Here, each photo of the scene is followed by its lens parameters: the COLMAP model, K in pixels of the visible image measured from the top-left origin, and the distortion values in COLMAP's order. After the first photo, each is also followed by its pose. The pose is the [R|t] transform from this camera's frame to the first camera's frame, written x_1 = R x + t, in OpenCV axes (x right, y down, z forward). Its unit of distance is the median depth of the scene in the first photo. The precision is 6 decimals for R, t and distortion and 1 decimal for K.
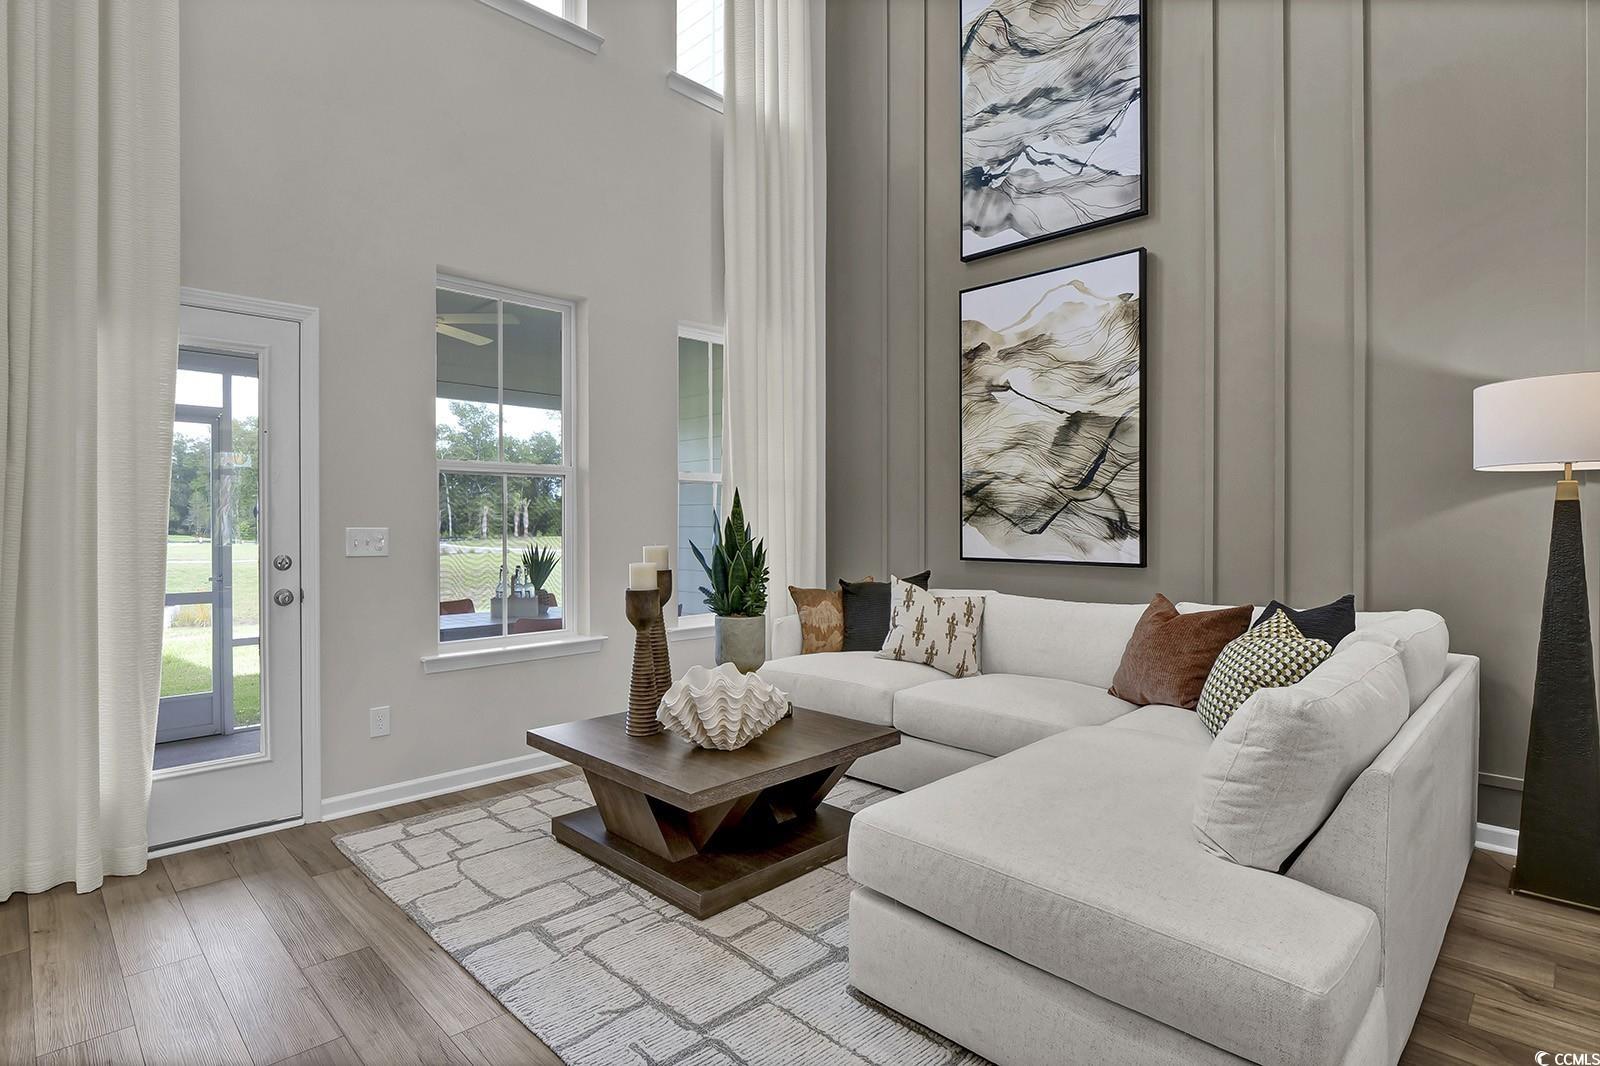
lens RADIAL K [[777.0, 0, 799.9], [0, 777.0, 534.5], [0, 0, 1]] dist [0.003799, 0.000172]
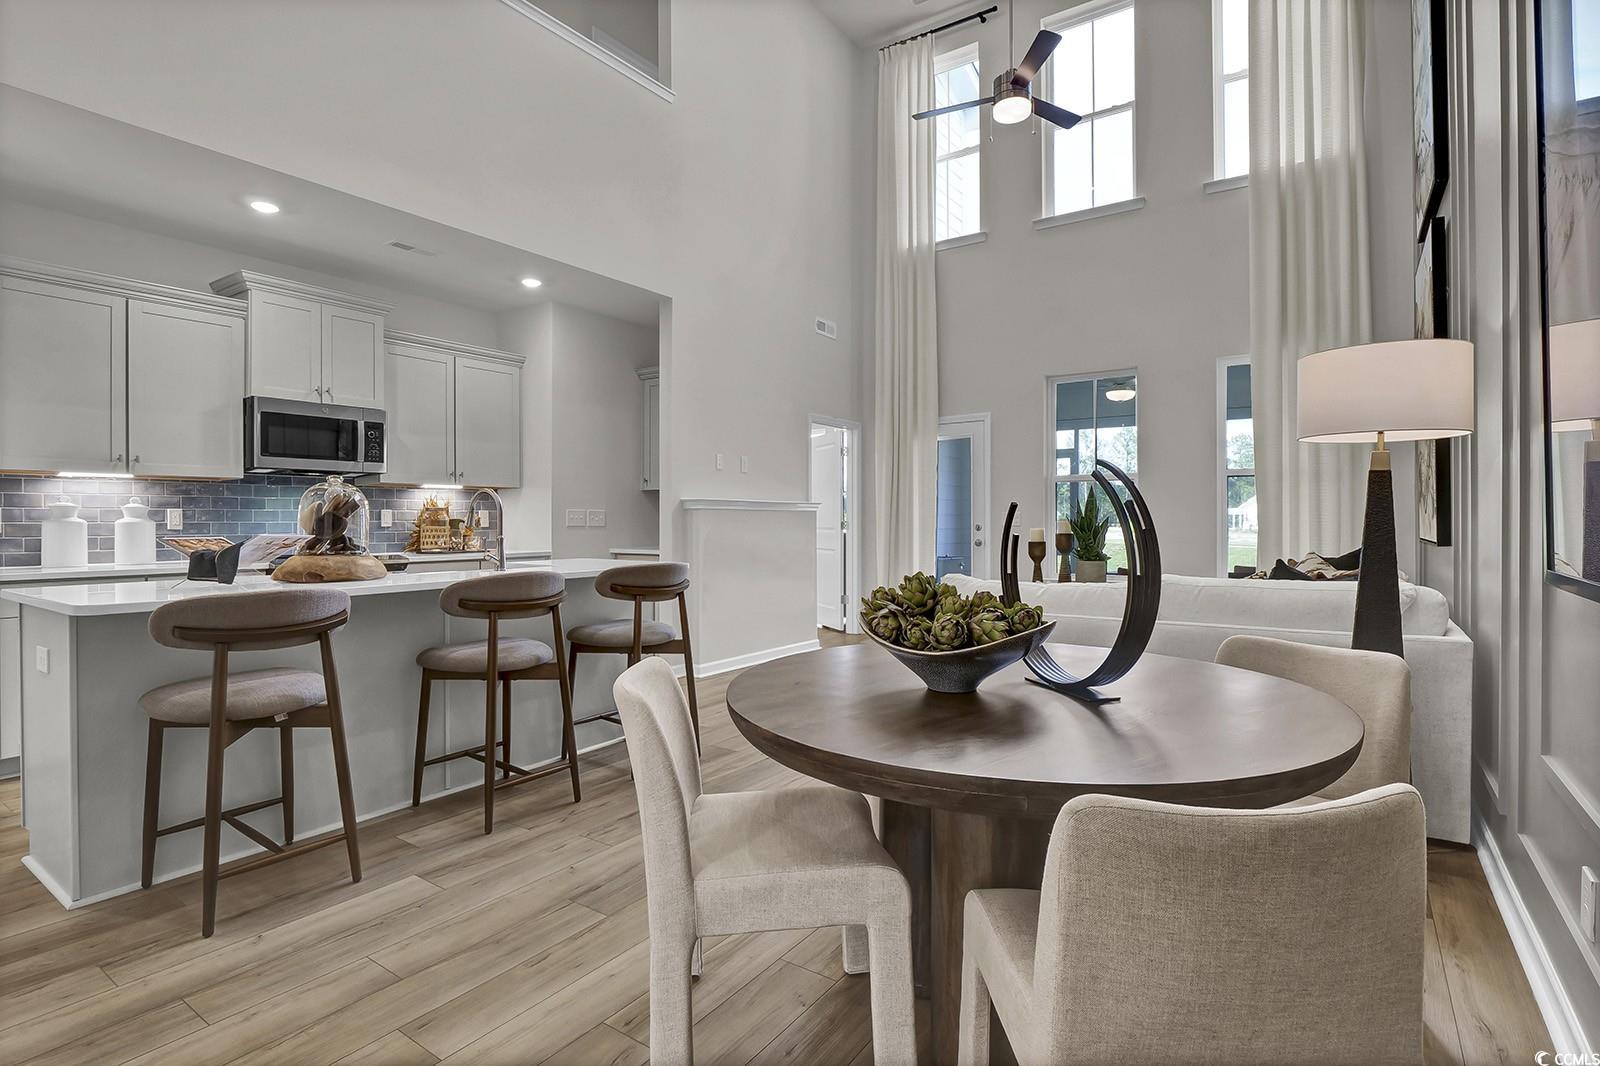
lens RADIAL K [[777.0, 0, 799.4], [0, 777.0, 524.4], [0, 0, 1]] dist [0.003799, 0.000172]
pose [[0.168291, 0.000476, -0.985737, 0.979339], [0.006985, 0.999974, 0.001675, 0.010403], [0.985713, -0.007167, 0.168283, 0.051830]]
